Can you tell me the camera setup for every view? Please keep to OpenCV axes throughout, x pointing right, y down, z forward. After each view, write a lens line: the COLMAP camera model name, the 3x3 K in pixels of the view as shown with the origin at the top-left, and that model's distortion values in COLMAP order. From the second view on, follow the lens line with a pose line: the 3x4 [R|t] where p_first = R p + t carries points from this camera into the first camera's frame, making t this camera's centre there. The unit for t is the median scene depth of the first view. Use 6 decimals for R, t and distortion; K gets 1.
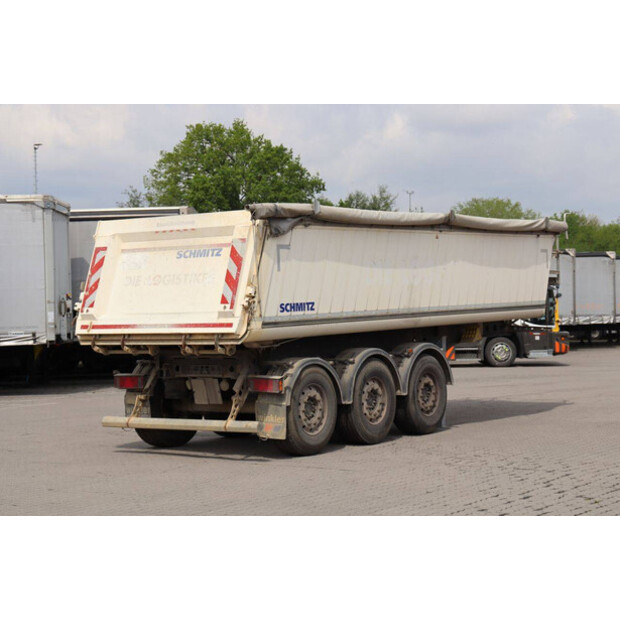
lens RADIAL K [[1228.5, 0, 310.0], [0, 1228.5, 310.0], [0, 0, 1]] dist [0.253760, 0.432039]
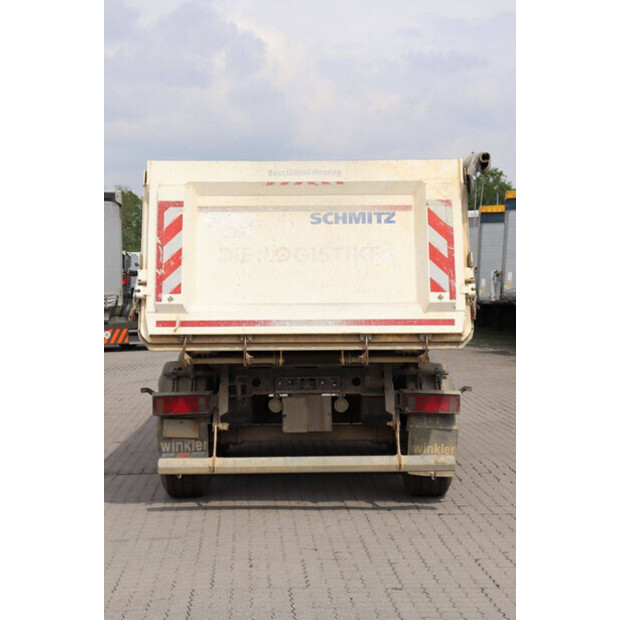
lens RADIAL K [[1228.5, 0, 310.0], [0, 1228.5, 310.0], [0, 0, 1]] dist [0.253760, 0.432039]
pose [[0.815322, -0.000762, 0.579008, -0.506343], [-0.011295, 0.999788, 0.017221, -0.005604], [-0.578898, -0.020580, 0.815140, 0.441027]]
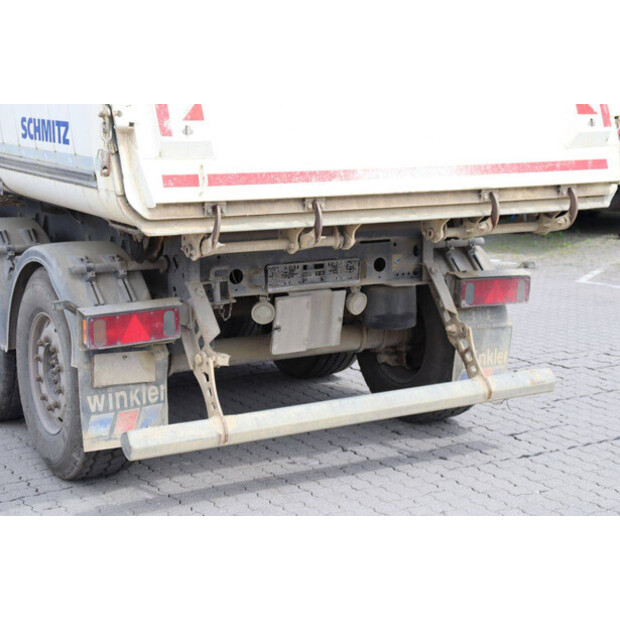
lens RADIAL K [[1136.1, 0, 310.0], [0, 1136.1, 310.0], [0, 0, 1]] dist [0.203650, 0.301508]
pose [[0.425456, -0.136097, 0.894687, -0.454582], [-0.004696, 0.988282, 0.152567, 0.001225], [-0.904967, -0.069112, 0.419831, 0.860393]]
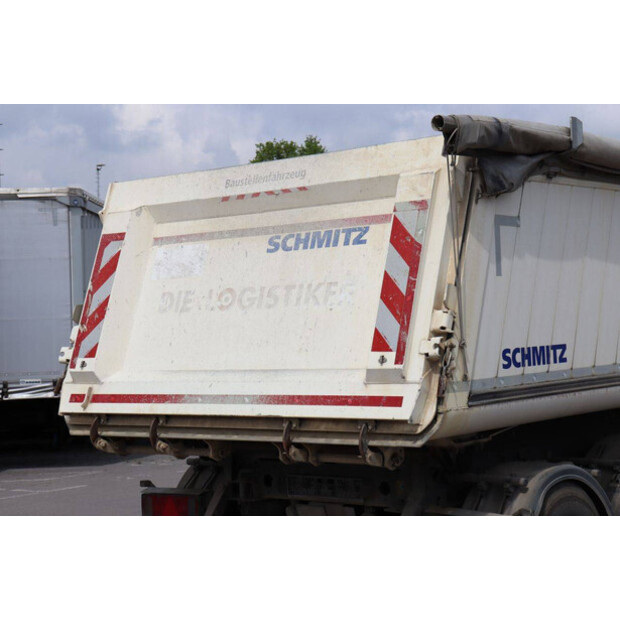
lens RADIAL K [[1228.5, 0, 310.0], [0, 1228.5, 310.0], [0, 0, 1]] dist [0.253760, 0.432039]
pose [[0.998462, -0.007738, -0.054905, -0.066676], [0.006521, 0.999730, -0.022310, -0.009458], [0.055063, 0.021918, 0.998242, 0.536281]]
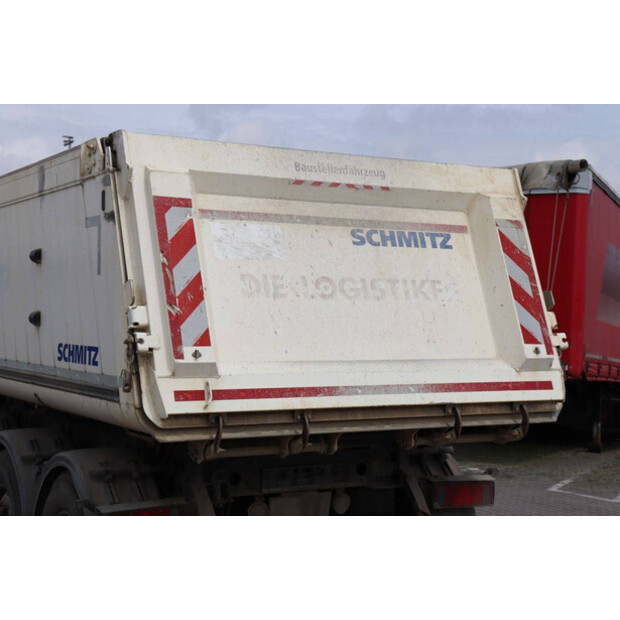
lens RADIAL K [[1066.2, 0, 310.0], [0, 1066.2, 310.0], [0, 0, 1]] dist [0.149073, 0.083881]
pose [[0.425352, 0.039078, 0.904184, -0.484887], [-0.011425, 0.999220, -0.037811, -0.001045], [-0.904956, 0.005753, 0.425466, 0.842037]]
